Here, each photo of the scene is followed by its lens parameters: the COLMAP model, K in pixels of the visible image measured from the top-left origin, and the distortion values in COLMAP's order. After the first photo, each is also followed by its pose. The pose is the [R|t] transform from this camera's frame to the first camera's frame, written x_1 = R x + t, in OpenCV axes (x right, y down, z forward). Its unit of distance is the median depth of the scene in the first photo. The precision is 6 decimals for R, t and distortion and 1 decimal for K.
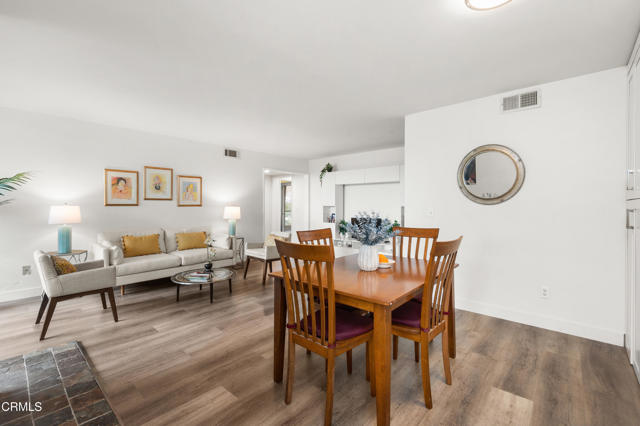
lens RADIAL K [[278.7, 0, 317.1], [0, 278.7, 203.4], [0, 0, 1]] dist [-0.000214, -0.000890]
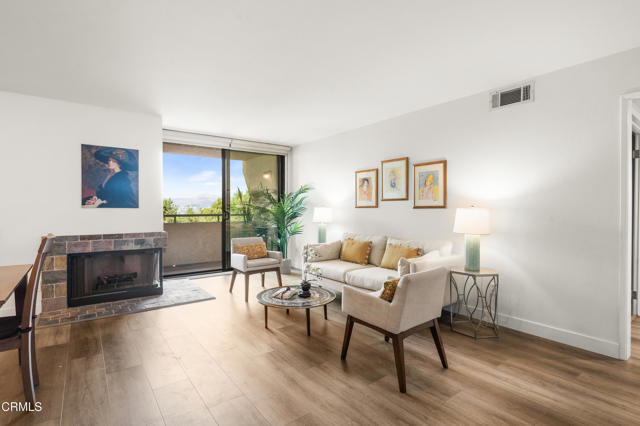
lens RADIAL K [[310.8, 0, 319.1], [0, 310.8, 213.2], [0, 0, 1]] dist [-0.003929, -0.000255]
pose [[-0.187050, 0.012889, -0.982266, 0.373835], [0.006929, 0.999906, 0.011801, 0.013655], [0.982326, -0.004599, -0.187121, 1.055169]]
